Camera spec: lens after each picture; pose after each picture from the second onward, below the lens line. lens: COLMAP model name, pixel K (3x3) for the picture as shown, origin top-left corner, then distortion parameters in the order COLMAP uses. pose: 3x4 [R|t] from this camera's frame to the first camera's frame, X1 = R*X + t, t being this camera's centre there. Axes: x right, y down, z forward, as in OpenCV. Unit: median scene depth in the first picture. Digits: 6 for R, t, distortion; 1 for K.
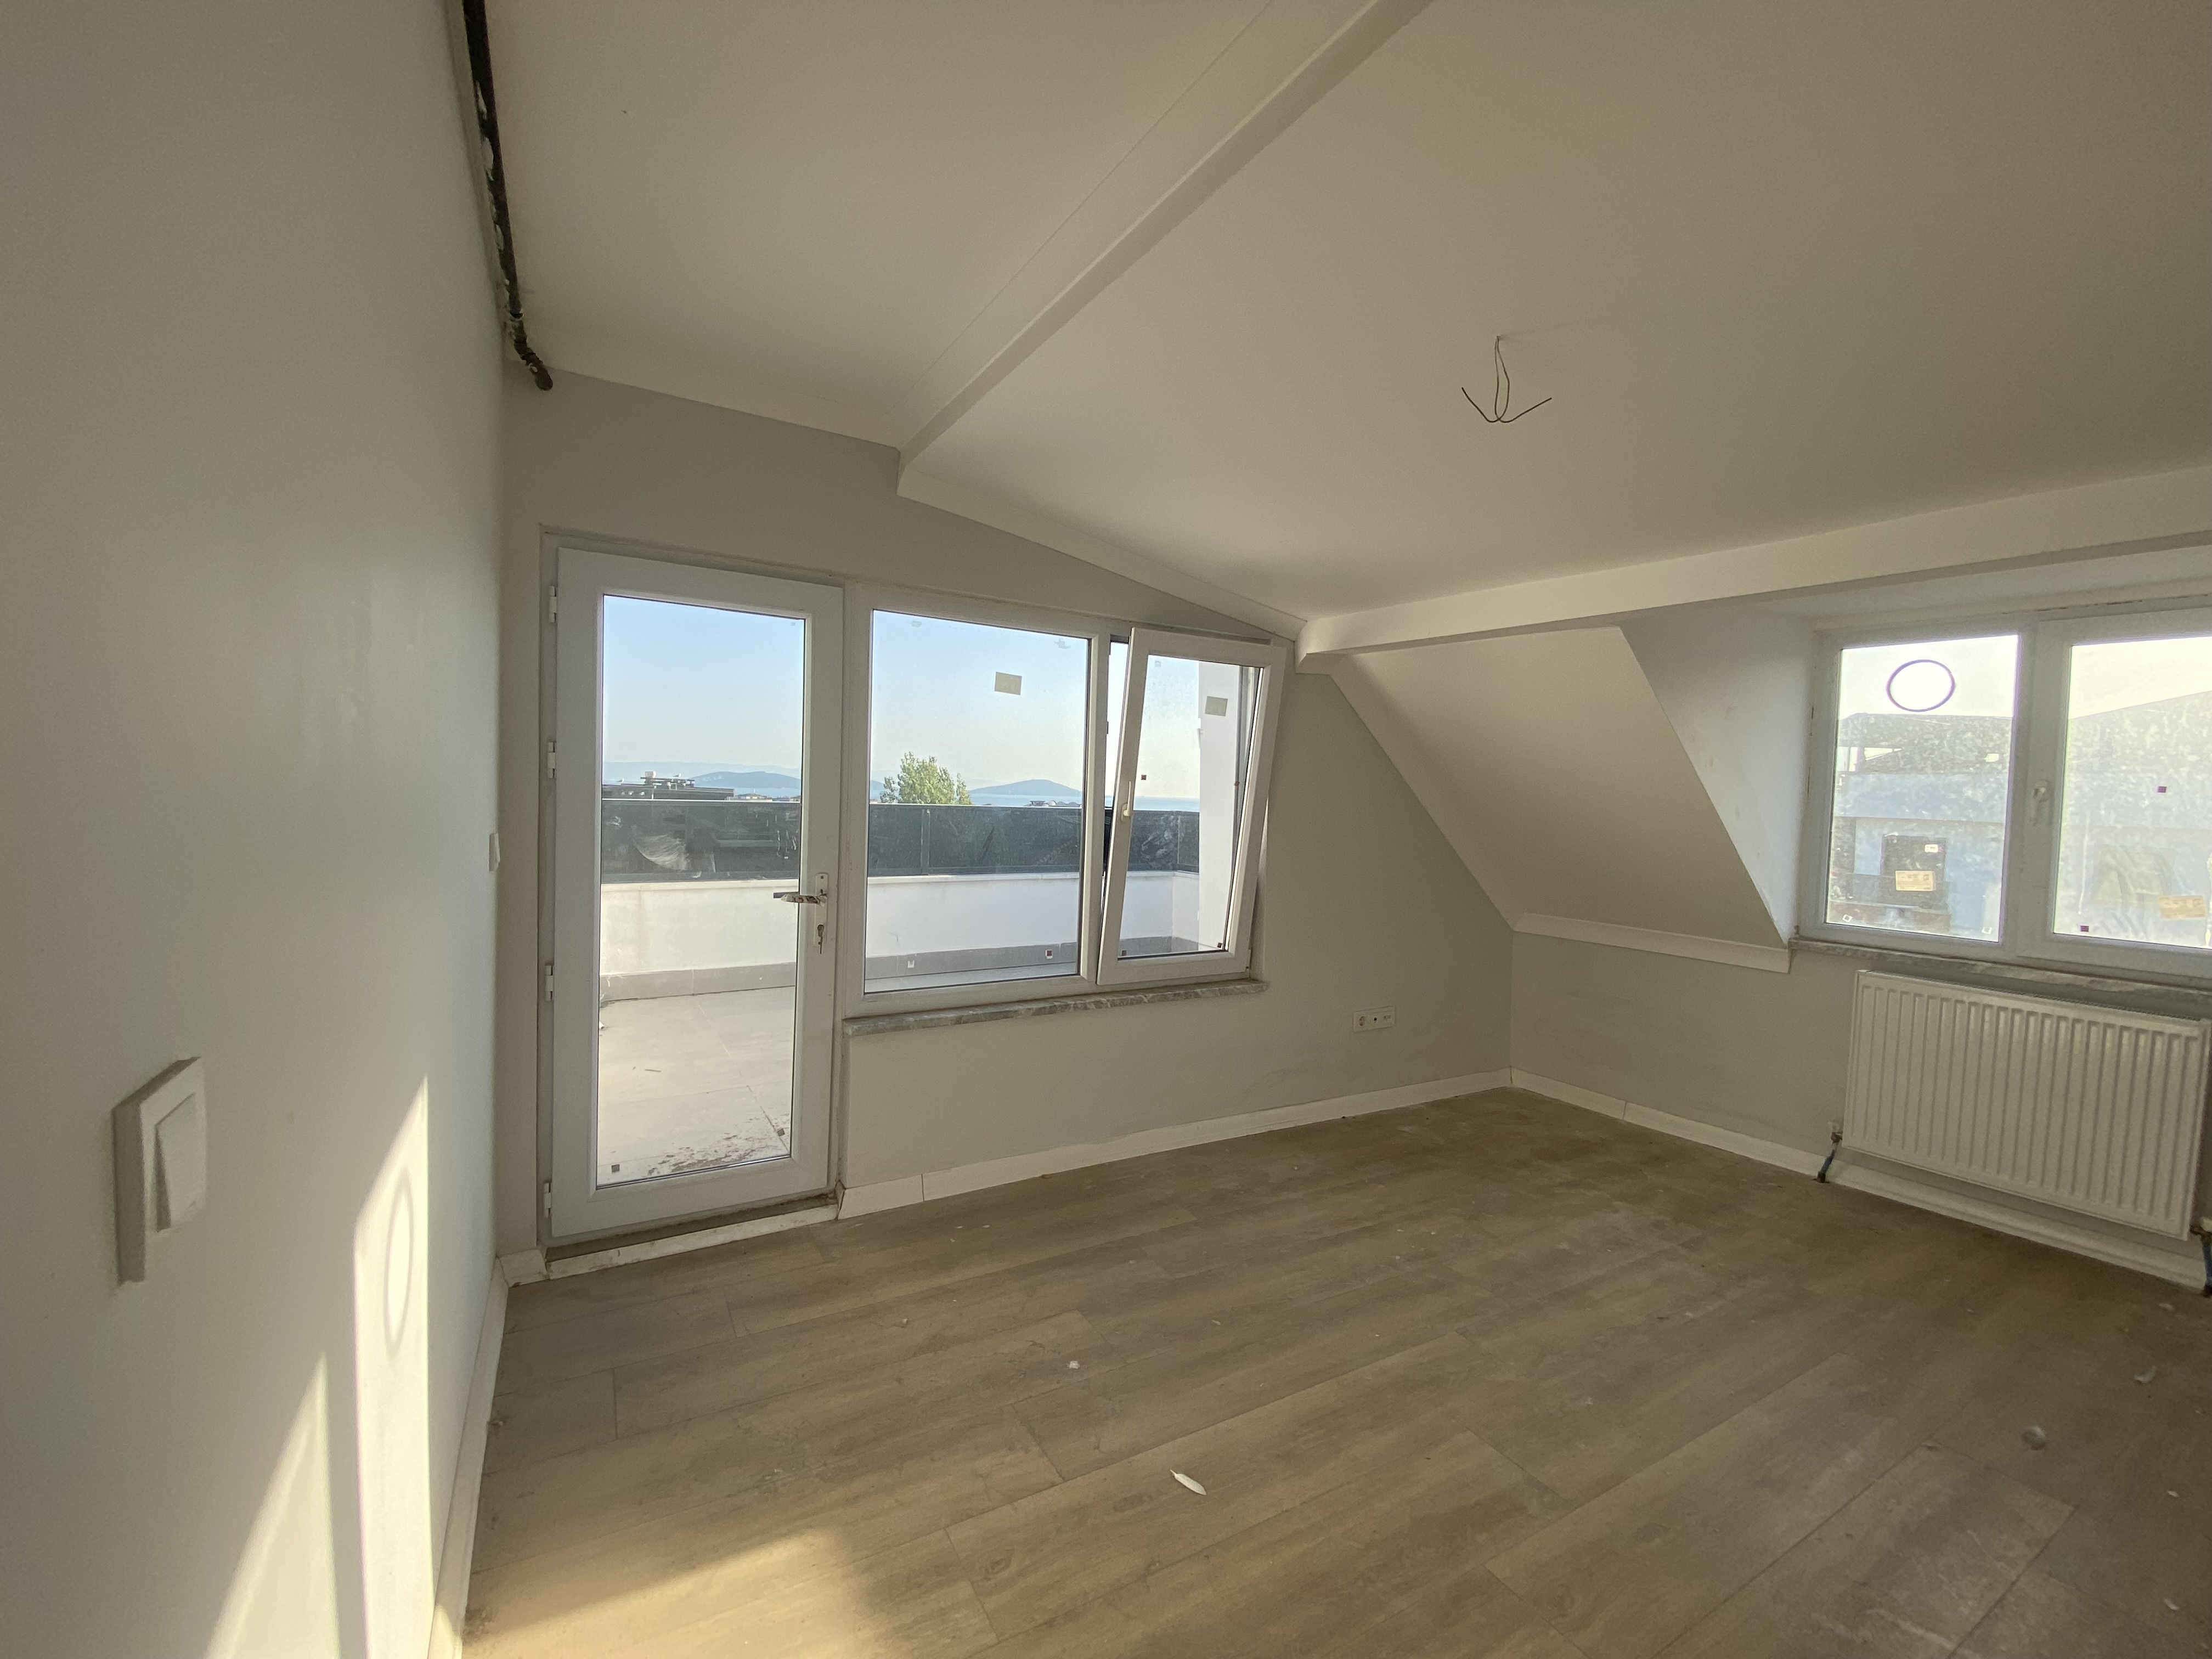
lens RADIAL K [[908.7, 0, 1089.0], [0, 908.7, 815.9], [0, 0, 1]] dist [0.014045, -0.019390]
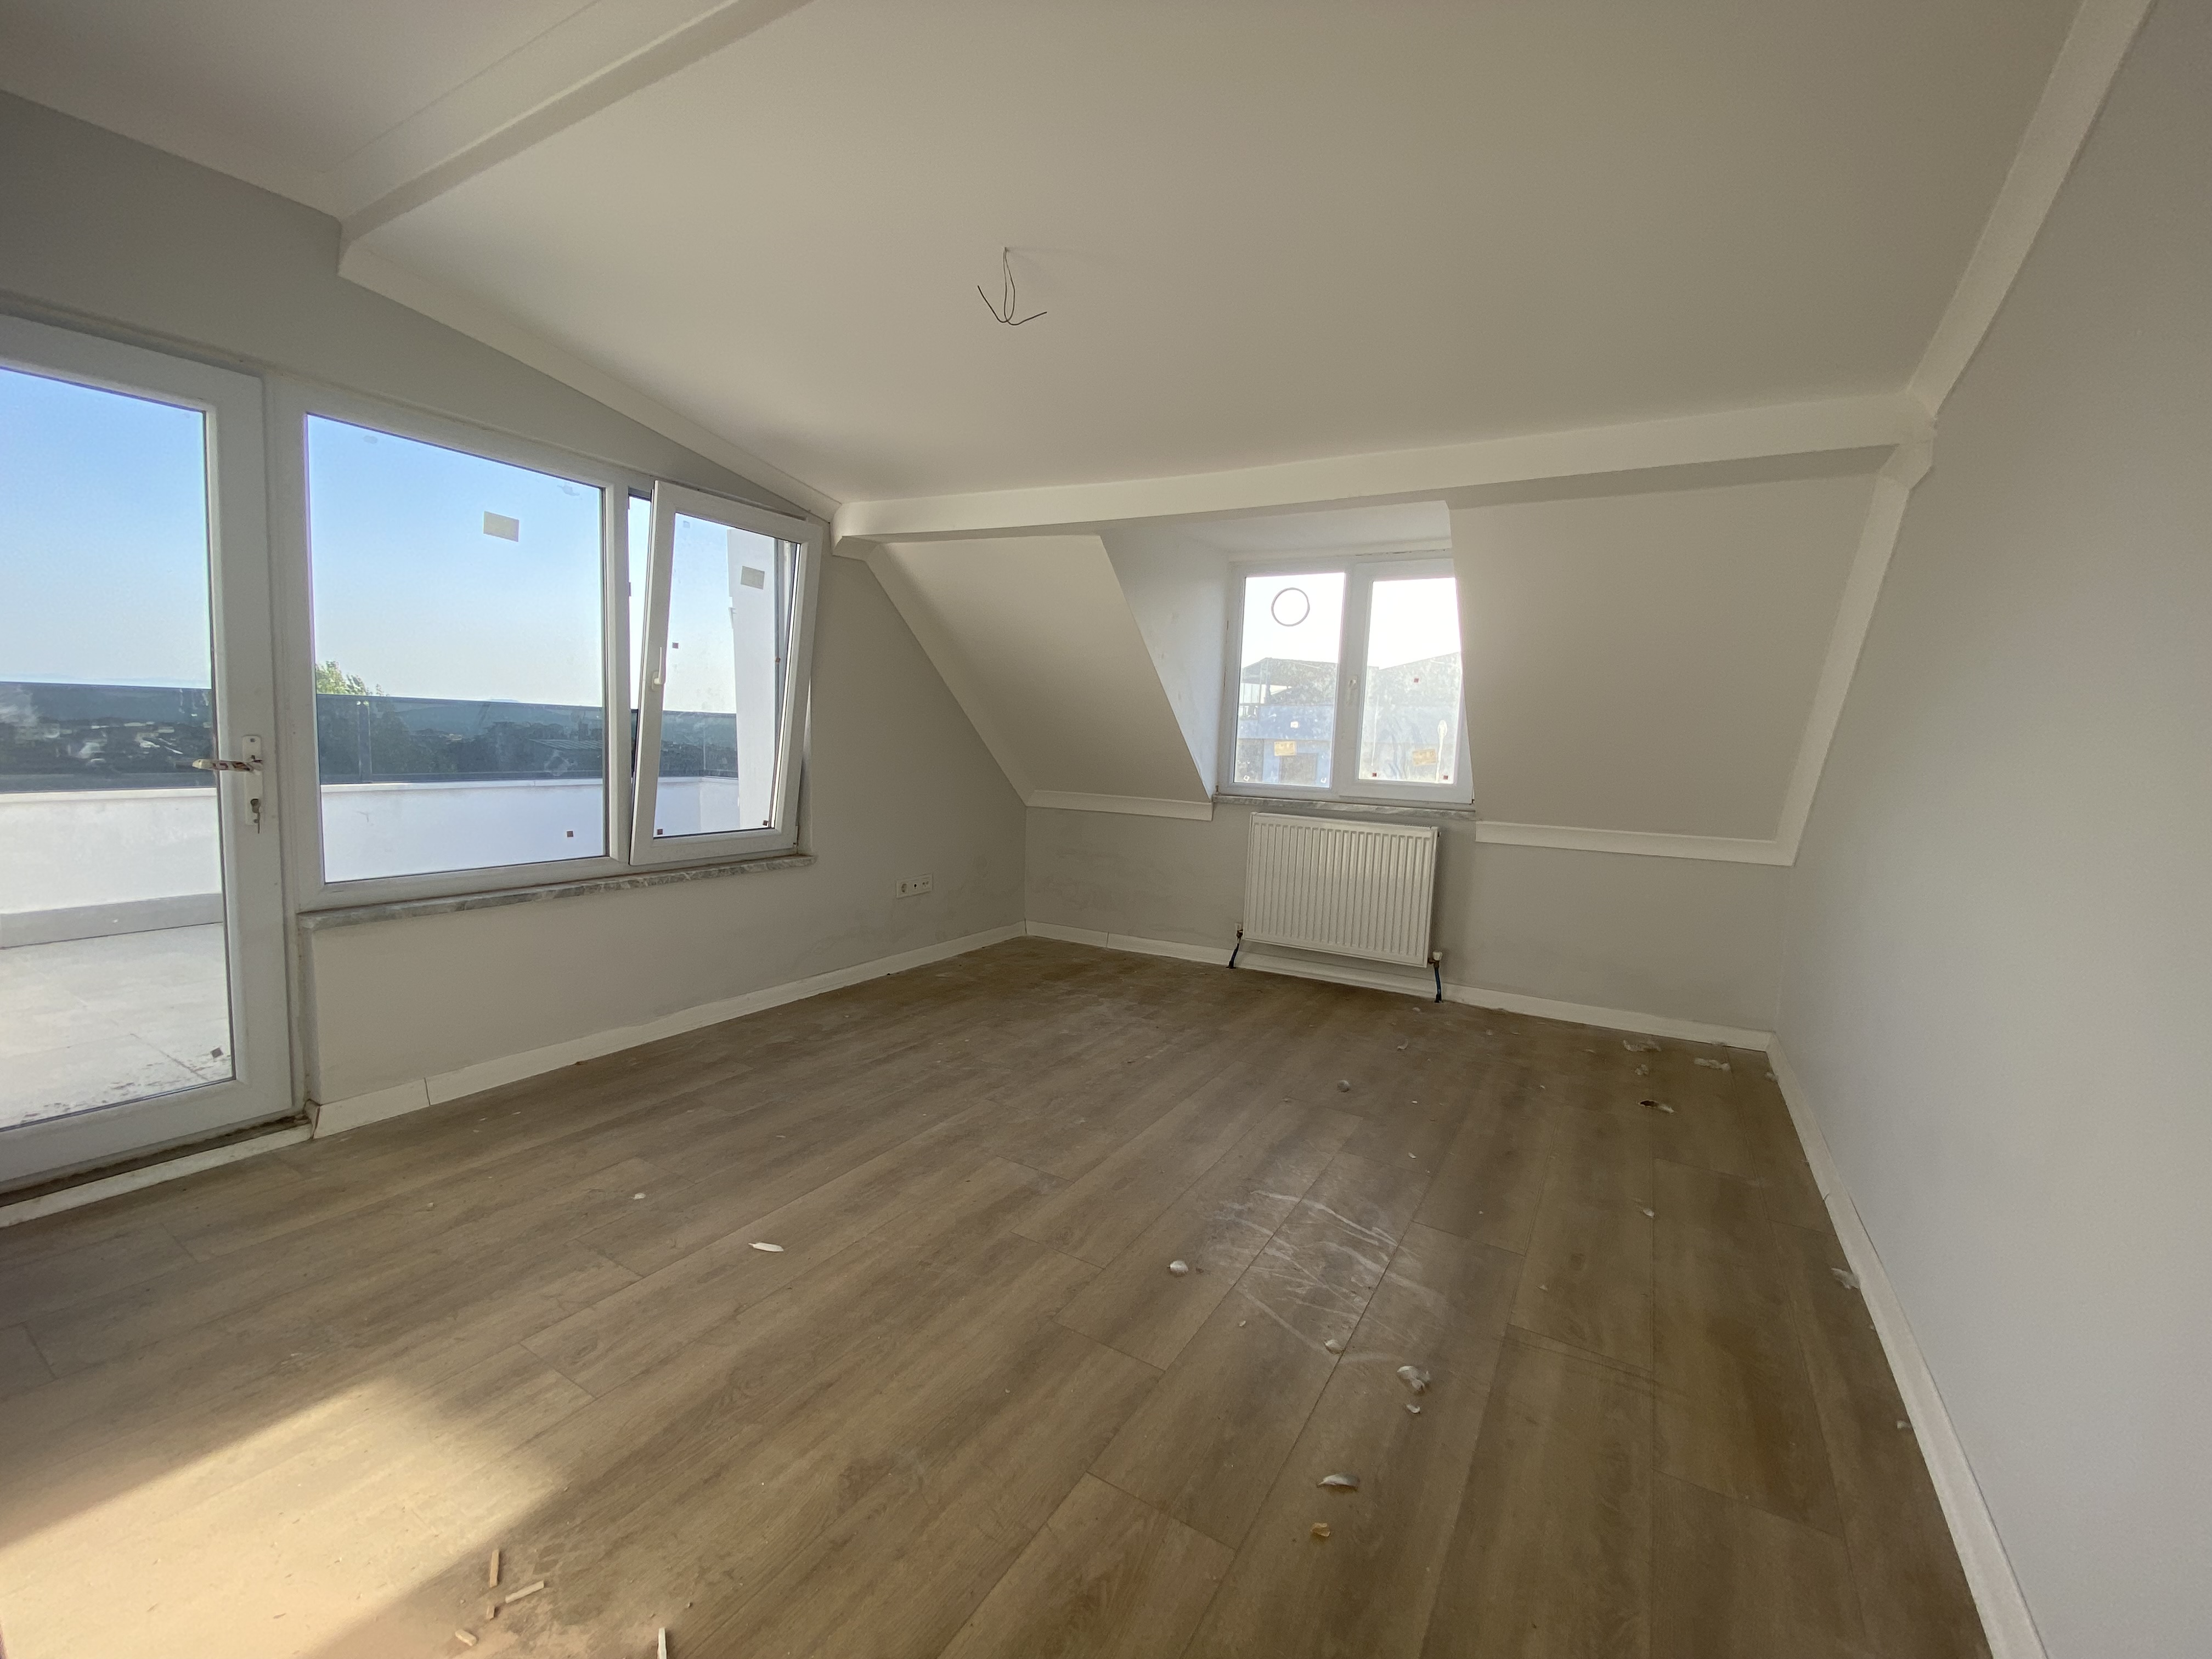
lens RADIAL K [[900.0, 0, 1107.7], [0, 900.0, 820.8], [0, 0, 1]] dist [0.028613, -0.027843]
pose [[0.863877, -0.048241, 0.501387, -0.040477], [0.004950, 0.996168, 0.087317, 0.072186], [-0.503678, -0.072949, 0.860806, -0.087077]]
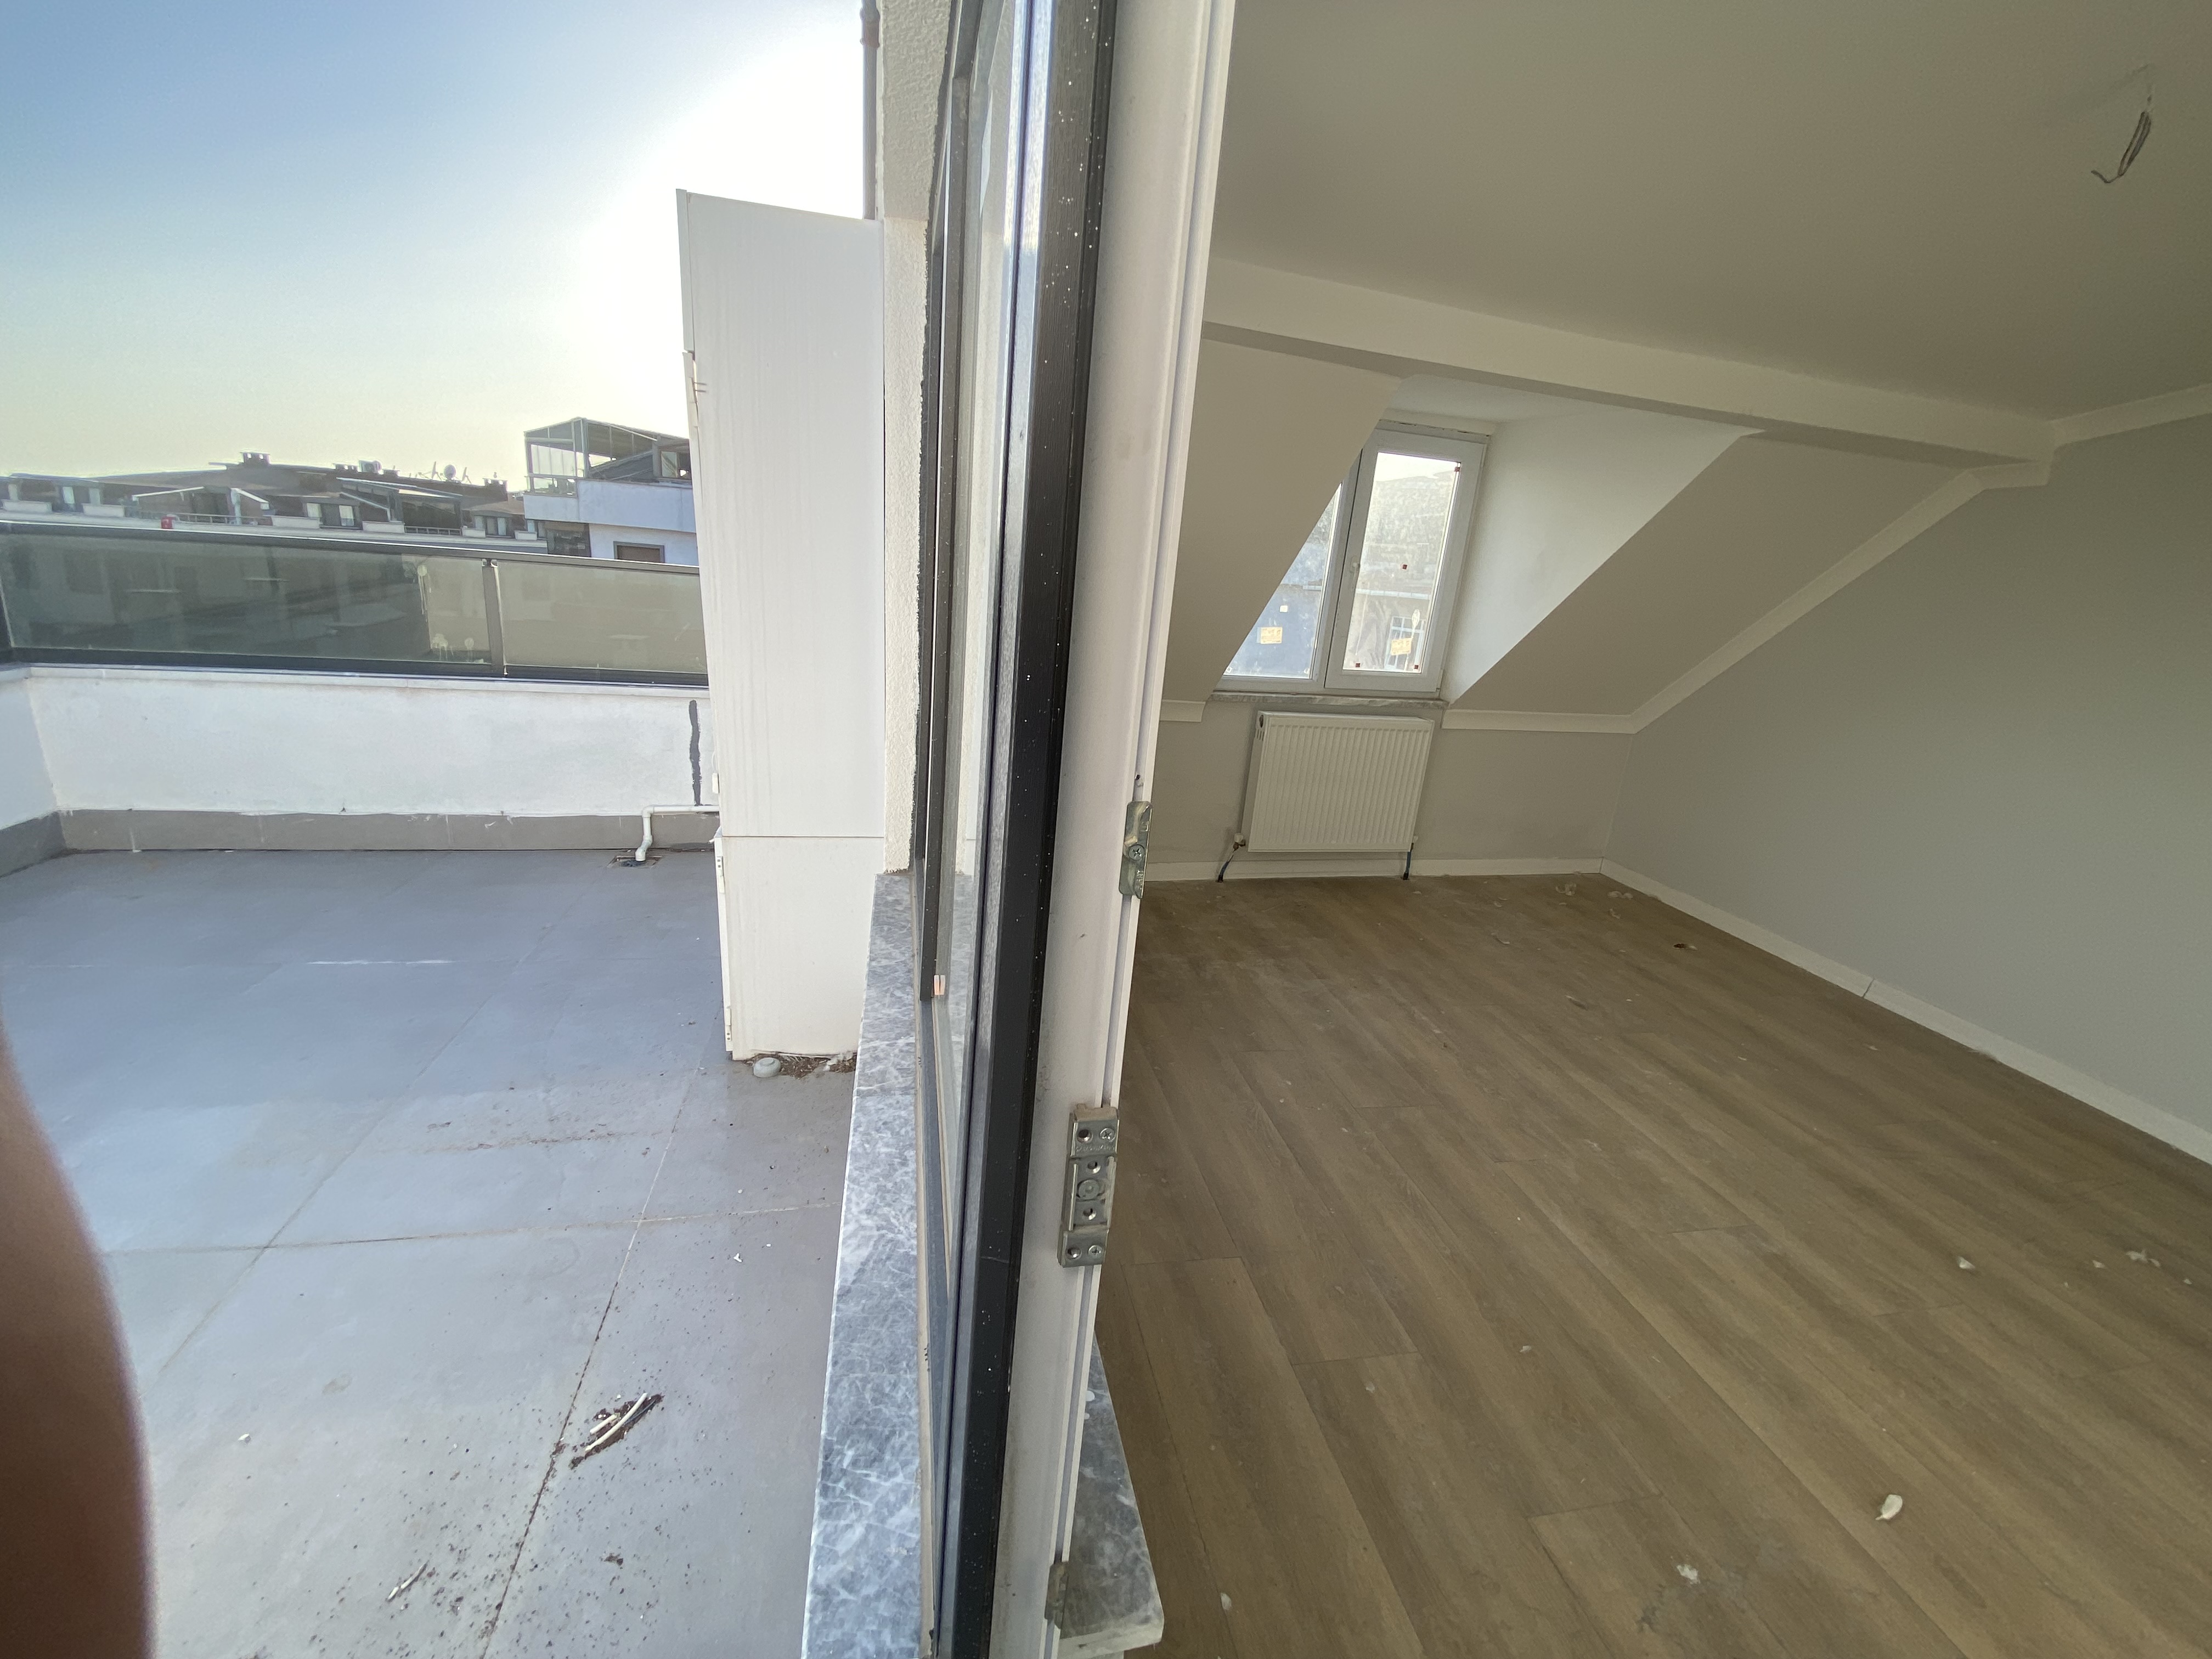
lens RADIAL K [[889.9, 0, 1106.0], [0, 889.9, 829.5], [0, 0, 1]] dist [0.000297, -0.010653]
pose [[0.309849, -0.282123, 0.907965, -0.427841], [-0.041259, 0.950073, 0.309287, -0.052681], [-0.949890, -0.133294, 0.282739, 0.988423]]
